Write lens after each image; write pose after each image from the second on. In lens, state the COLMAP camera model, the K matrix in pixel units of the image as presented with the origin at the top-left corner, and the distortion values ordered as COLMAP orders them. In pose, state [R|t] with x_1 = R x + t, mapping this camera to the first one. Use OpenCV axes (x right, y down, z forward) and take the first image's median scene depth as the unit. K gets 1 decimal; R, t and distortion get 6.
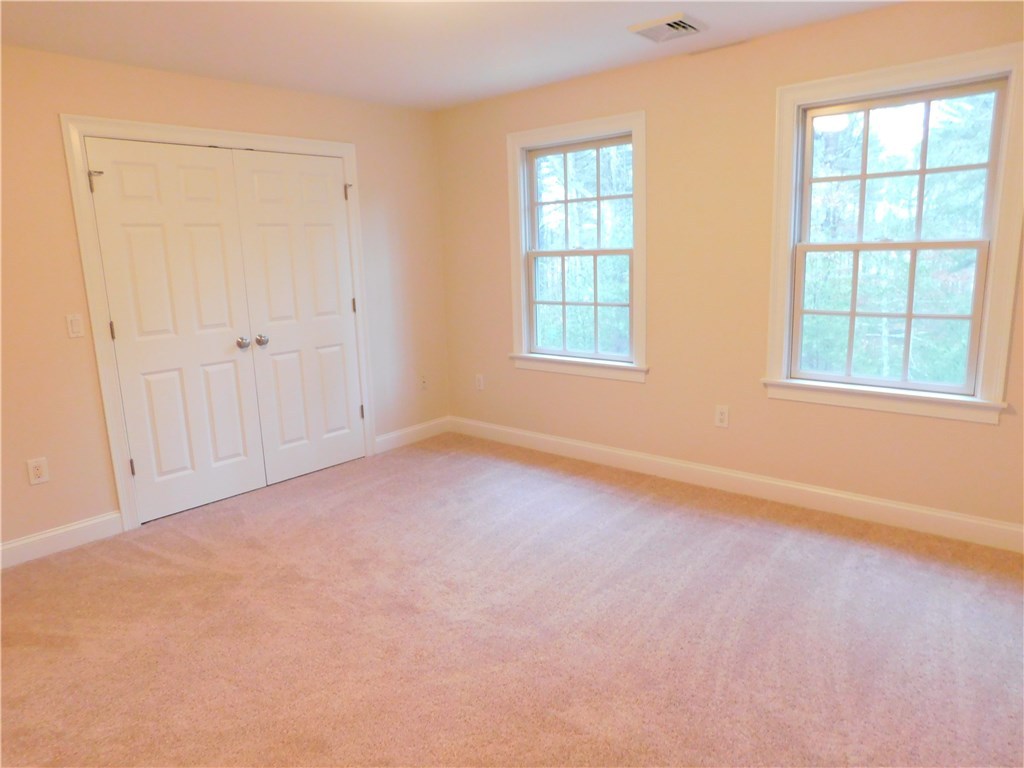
lens RADIAL K [[701.3, 0, 512.0], [0, 701.3, 384.0], [0, 0, 1]] dist [0.002309, 0.004042]
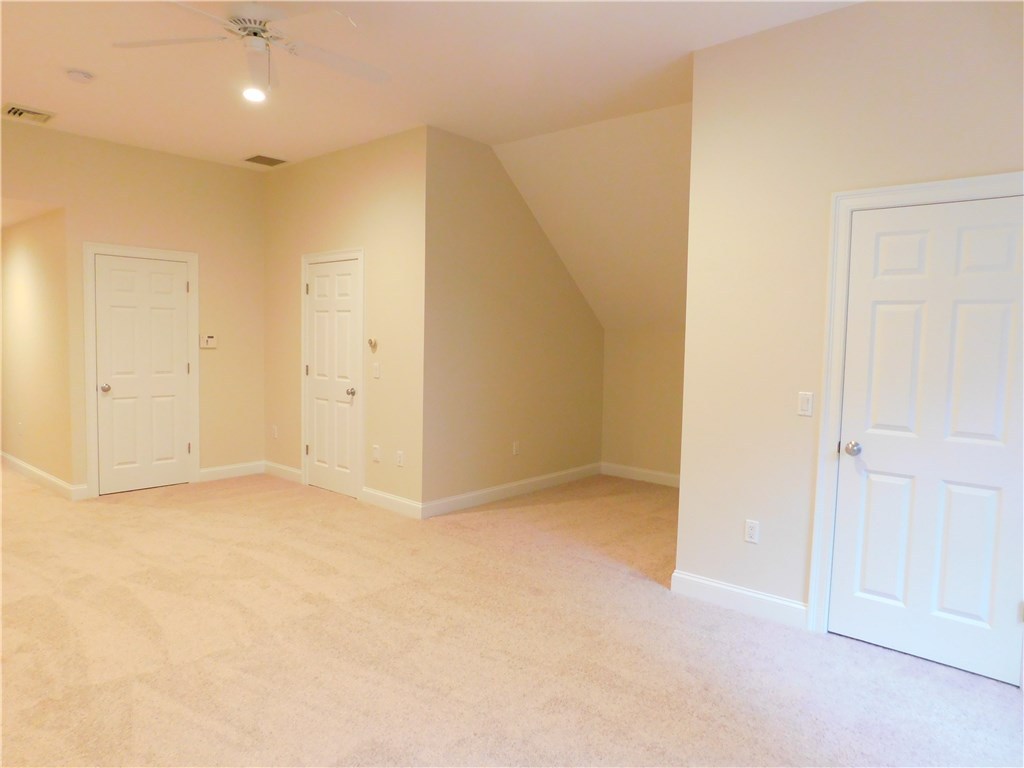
lens RADIAL K [[701.3, 0, 512.0], [0, 701.3, 384.0], [0, 0, 1]] dist [0.002309, 0.004042]
pose [[-0.026267, 0.096833, -0.994954, 0.320479], [-0.206968, 0.973205, 0.100180, -0.107224], [0.977995, 0.208555, -0.005522, 0.518437]]
